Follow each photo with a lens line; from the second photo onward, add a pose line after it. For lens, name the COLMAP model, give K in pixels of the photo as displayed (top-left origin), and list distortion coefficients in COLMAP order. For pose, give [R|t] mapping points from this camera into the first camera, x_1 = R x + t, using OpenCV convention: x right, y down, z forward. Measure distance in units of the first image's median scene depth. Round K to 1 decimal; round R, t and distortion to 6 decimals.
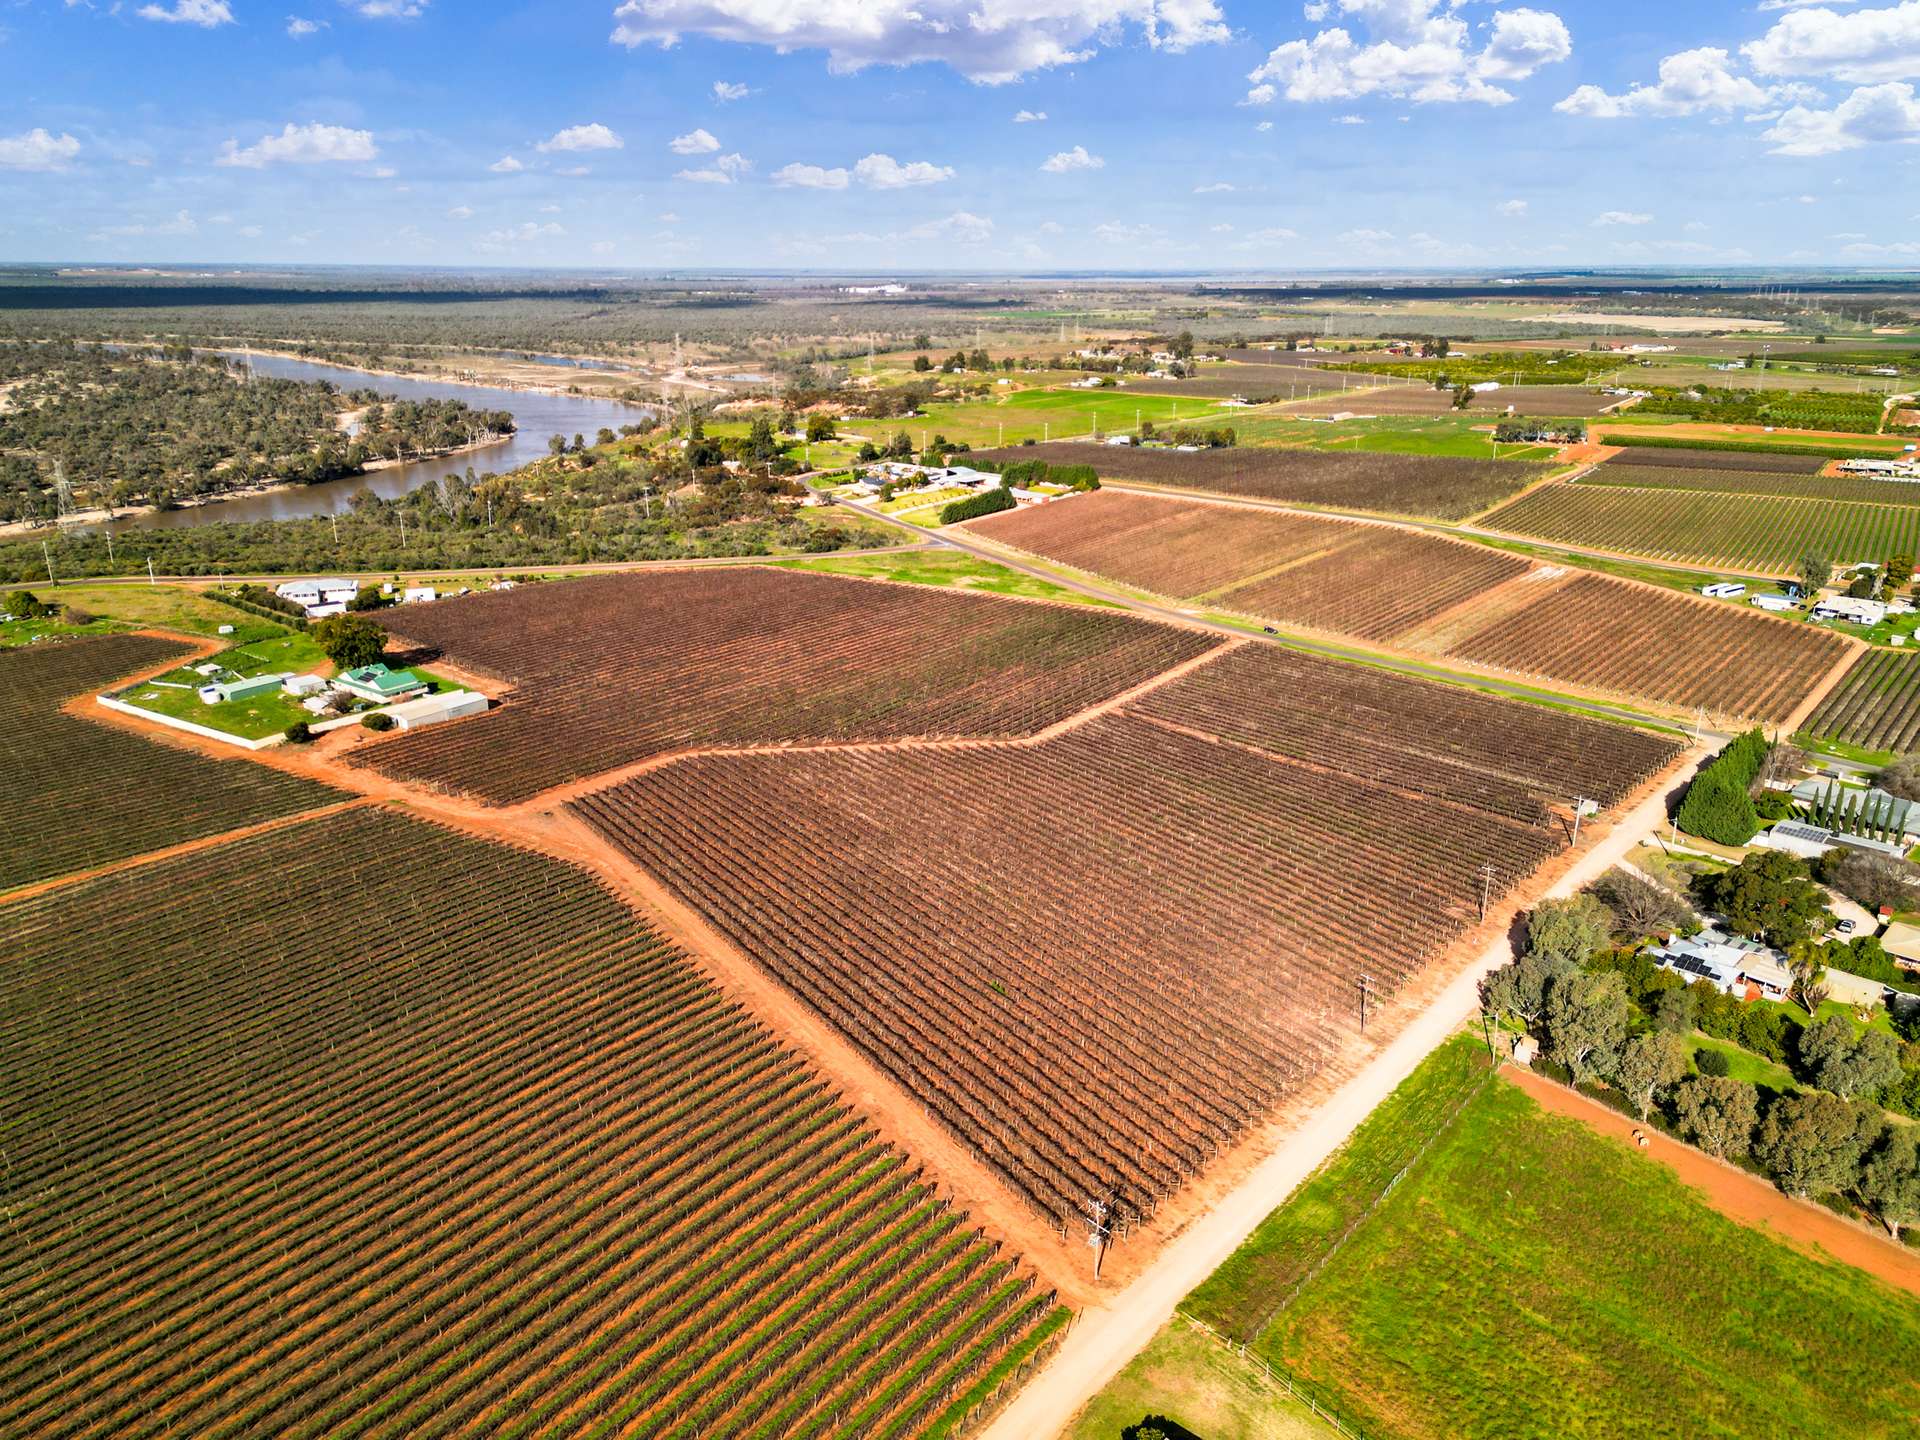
lens RADIAL K [[1360.5, 0, 953.7], [0, 1360.5, 719.7], [0, 0, 1]] dist [0.046699, -0.020164]
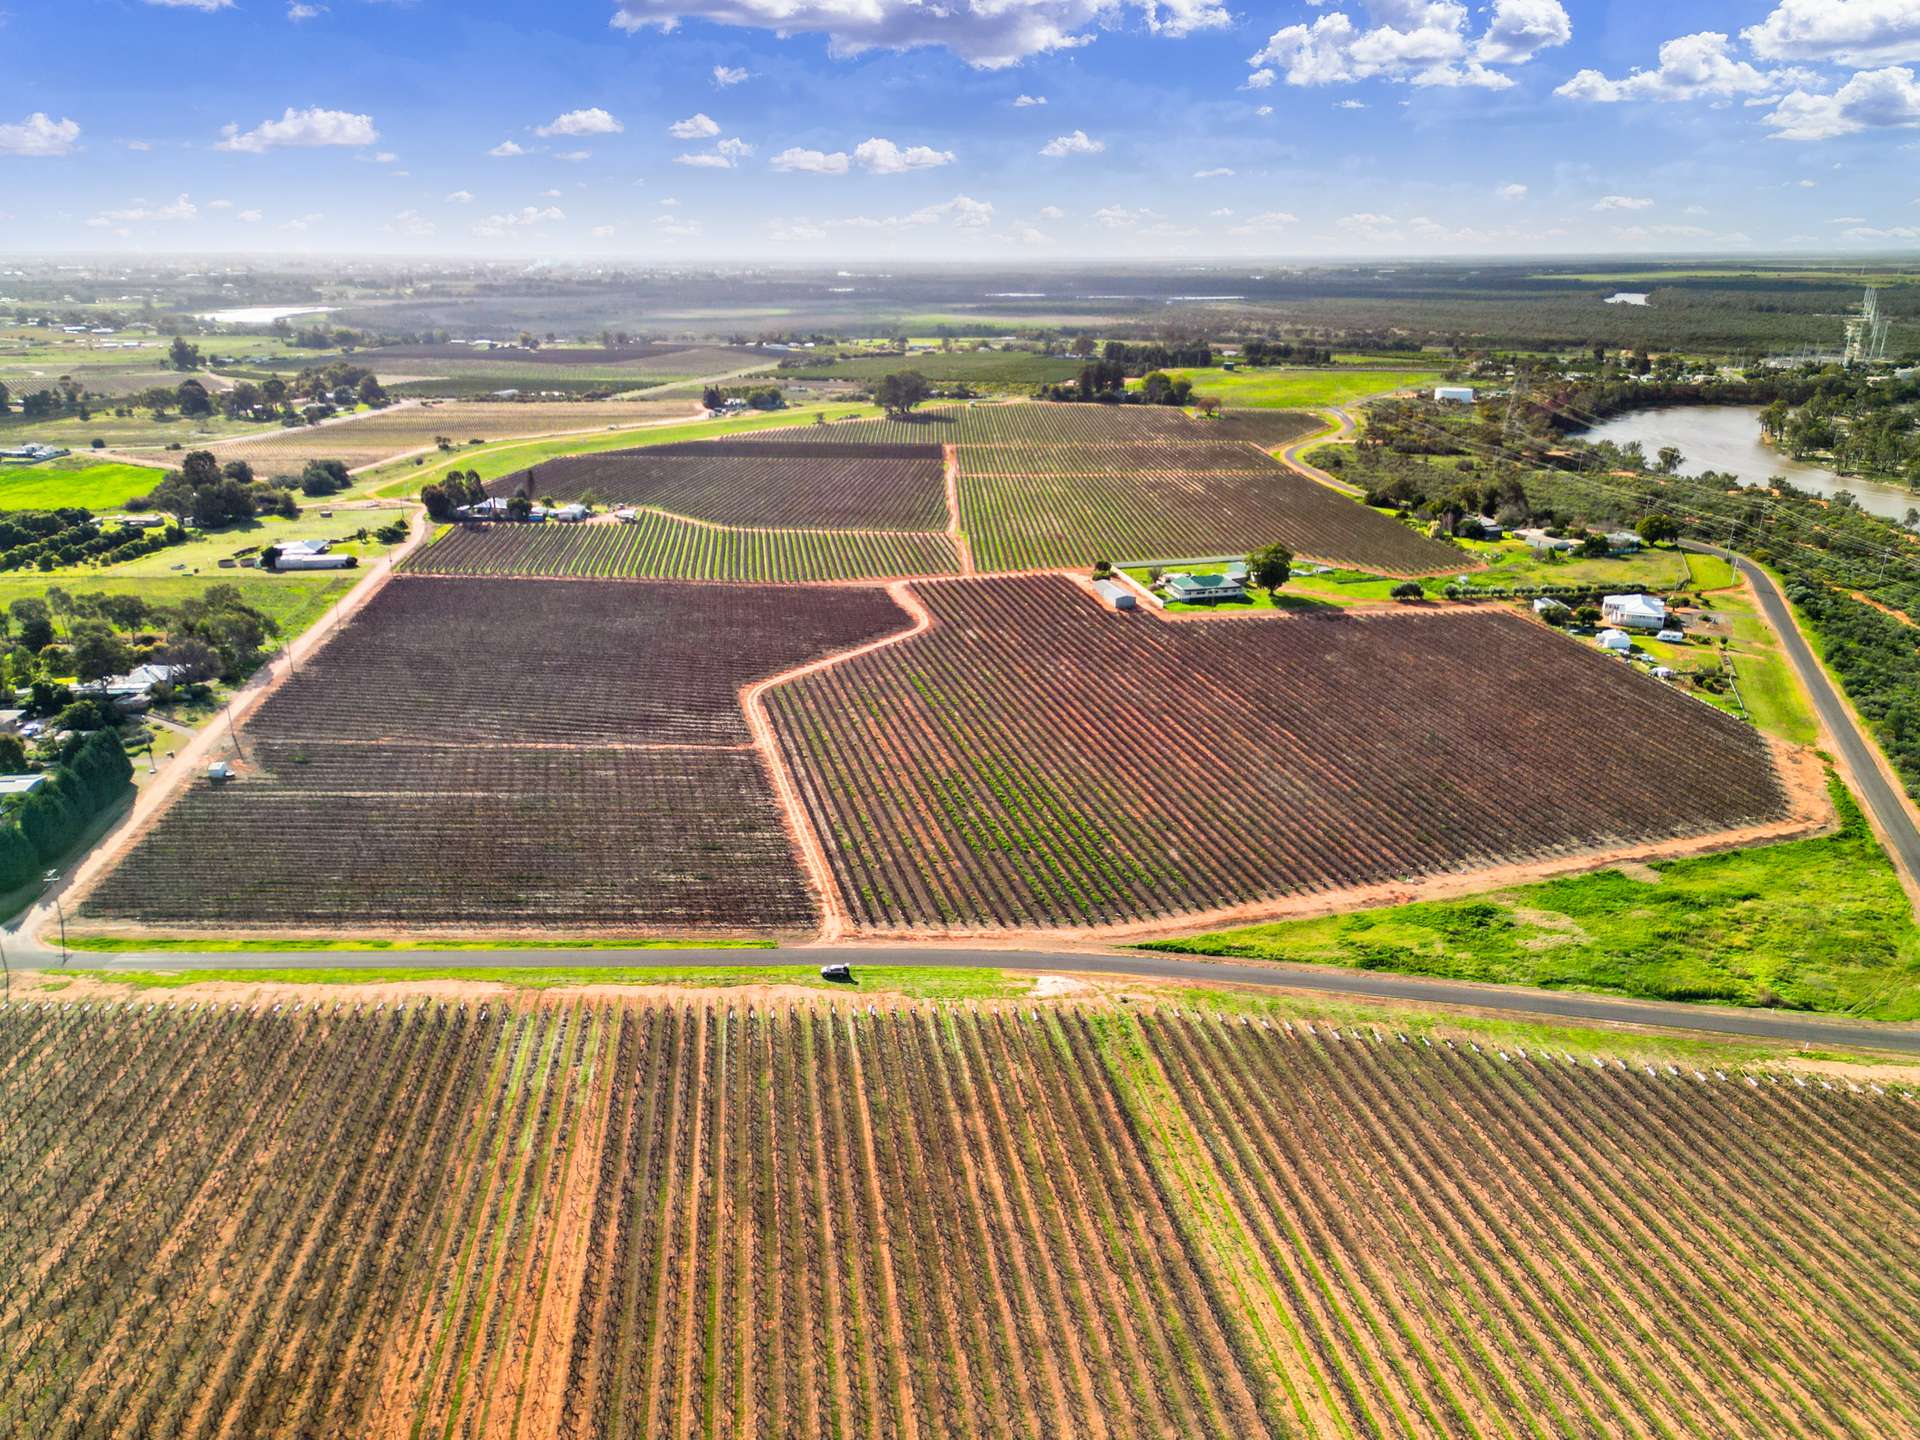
lens RADIAL K [[1360.5, 0, 965.8], [0, 1360.5, 719.4], [0, 0, 1]] dist [0.046699, -0.020164]
pose [[-0.644260, 0.256954, -0.720349, 0.597755], [-0.239620, 0.826633, 0.509176, -0.456725], [0.726300, 0.500651, -0.470996, 1.343266]]
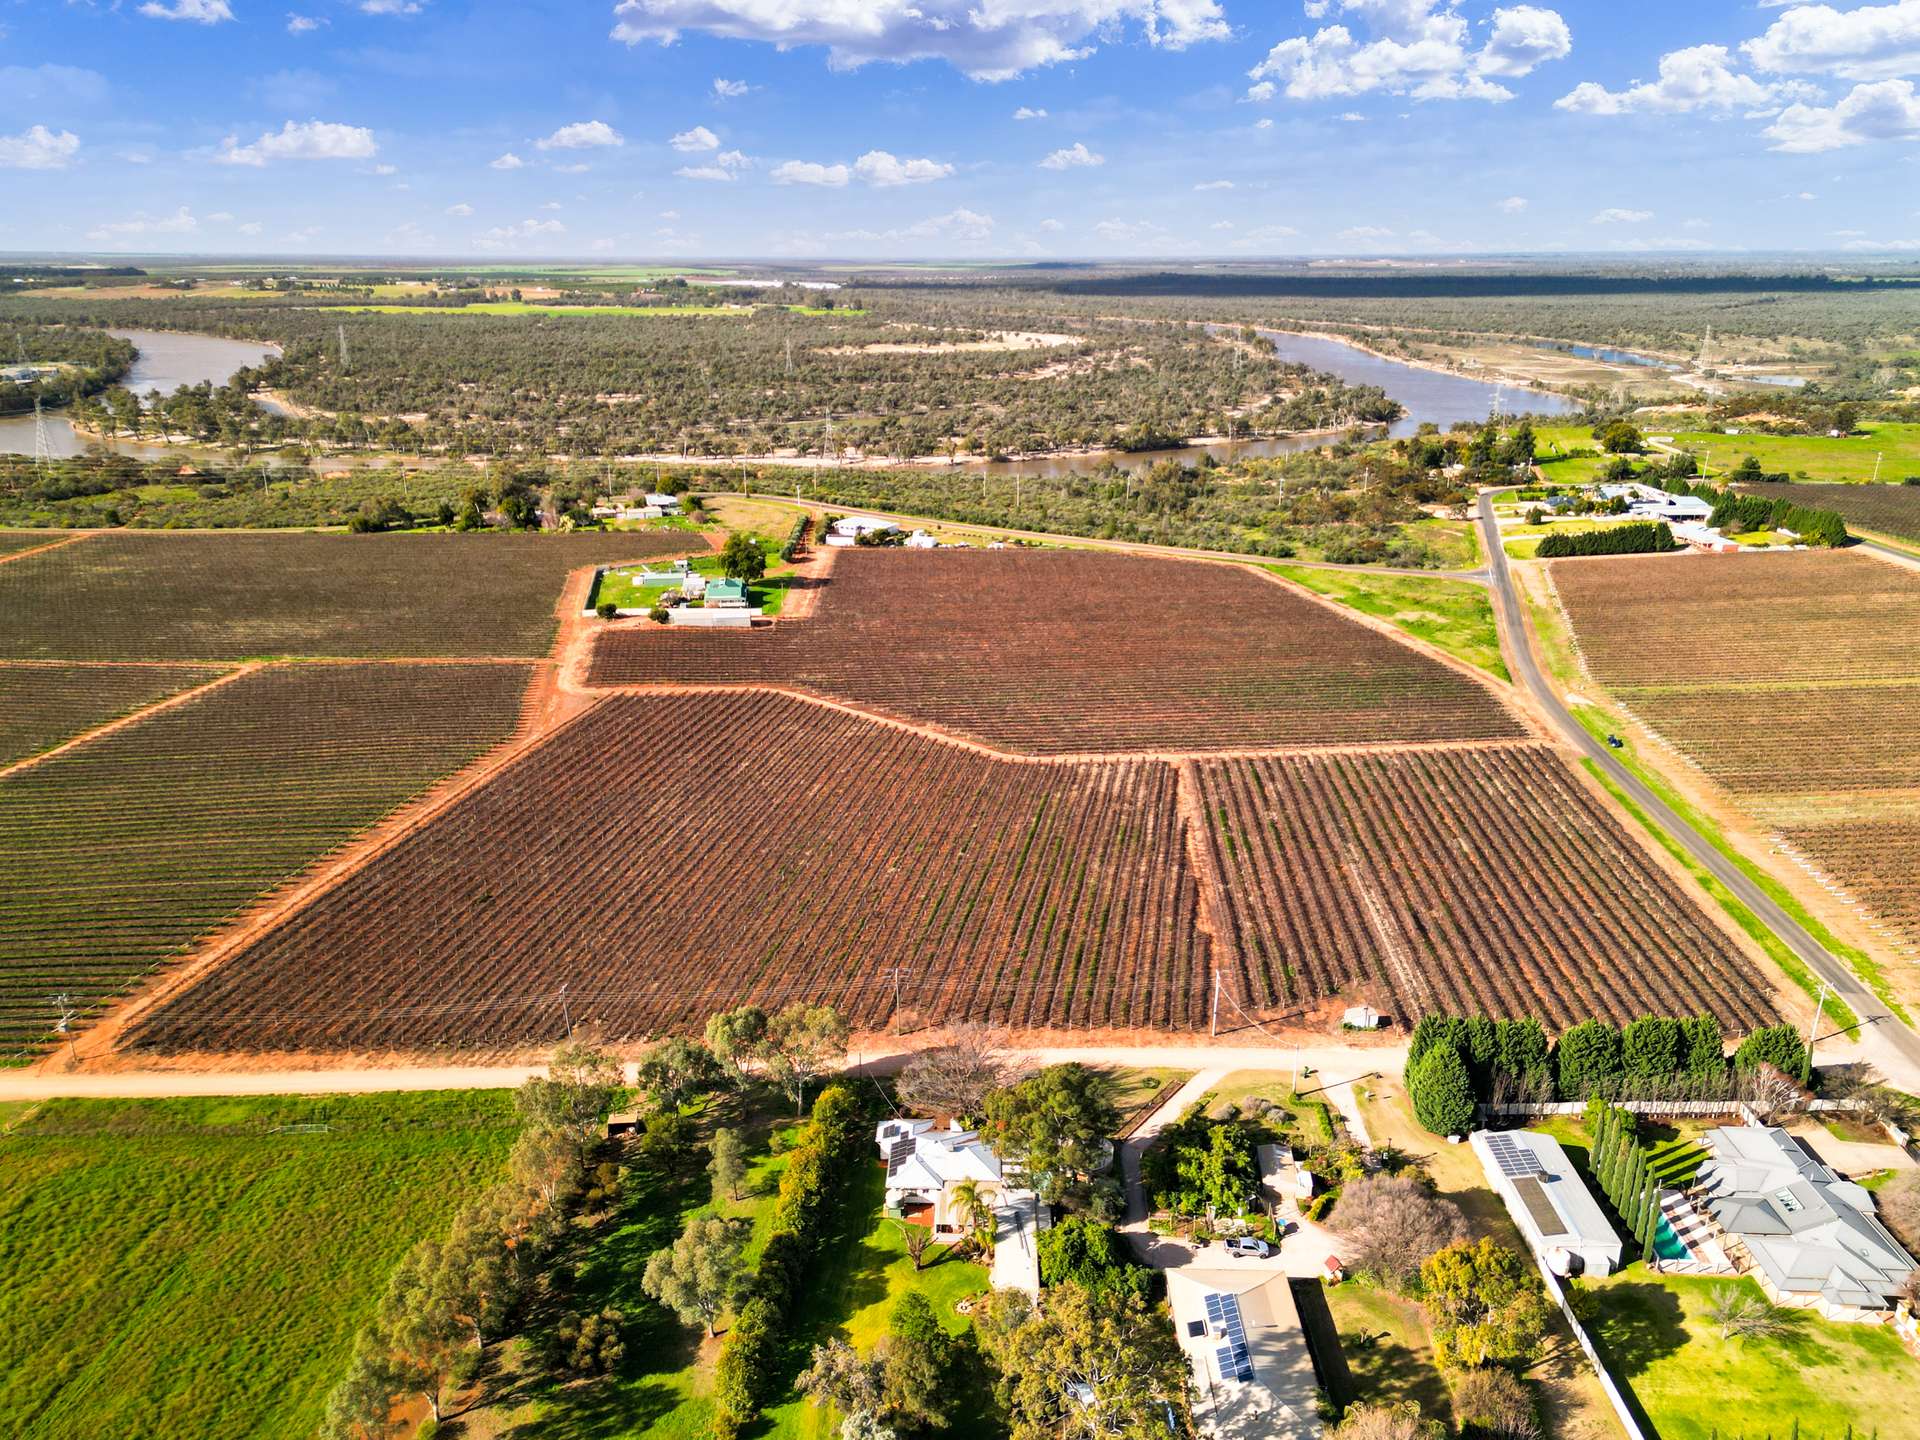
lens RADIAL K [[1360.5, 0, 944.3], [0, 1360.5, 720.4], [0, 0, 1]] dist [0.046699, -0.020164]
pose [[0.681393, 0.231829, -0.694233, 0.546701], [-0.225852, 0.968823, 0.101849, -0.076924], [0.696200, 0.087395, 0.712508, 0.232835]]
